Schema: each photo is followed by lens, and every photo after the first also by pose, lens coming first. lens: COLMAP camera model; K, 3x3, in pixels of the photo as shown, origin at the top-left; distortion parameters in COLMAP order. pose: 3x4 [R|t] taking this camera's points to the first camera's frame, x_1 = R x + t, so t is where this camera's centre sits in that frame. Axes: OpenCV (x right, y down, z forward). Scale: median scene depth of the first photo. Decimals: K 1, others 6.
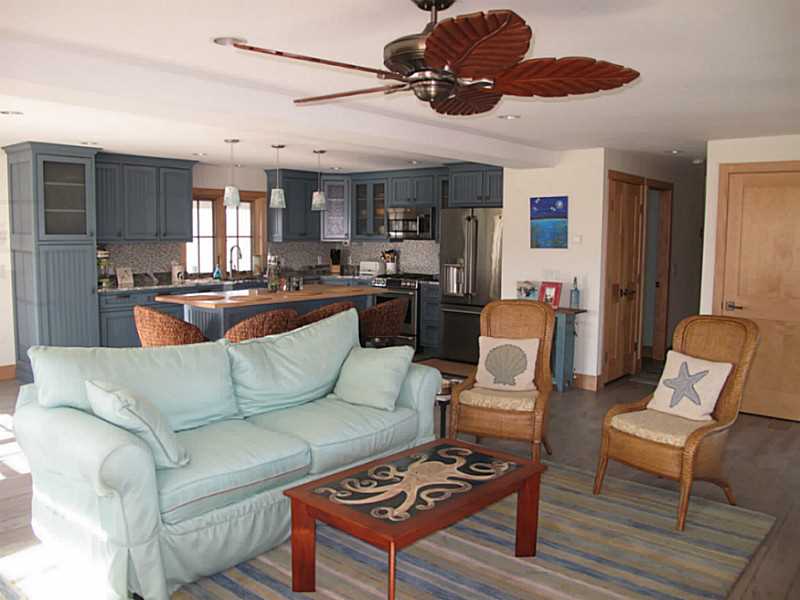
lens RADIAL K [[672.8, 0, 398.0], [0, 672.8, 300.6], [0, 0, 1]] dist [-0.145626, 0.107032]
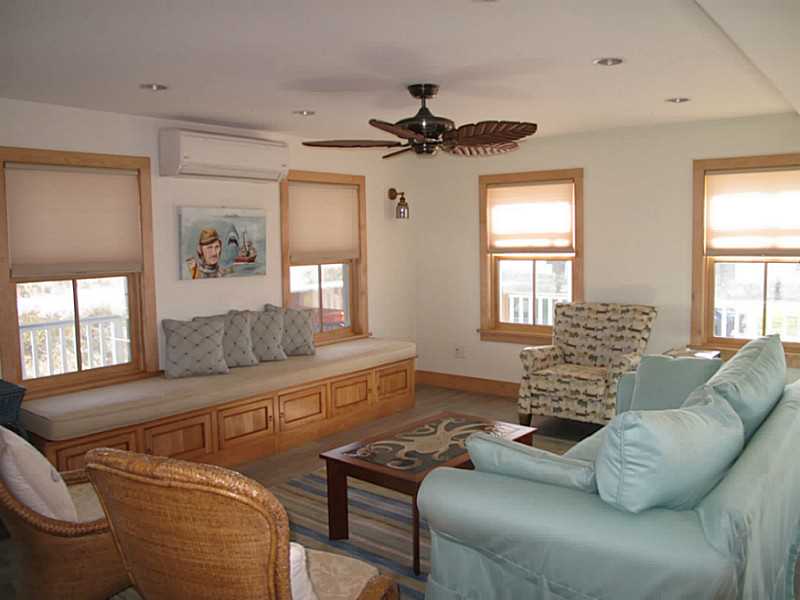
lens RADIAL K [[672.8, 0, 400.0], [0, 672.8, 299.1], [0, 0, 1]] dist [-0.145626, 0.107032]
pose [[-0.999485, 0.001031, -0.032064, 0.062315], [-0.004995, 0.982294, 0.187282, -0.094720], [0.031689, 0.187346, -0.981783, 0.964879]]
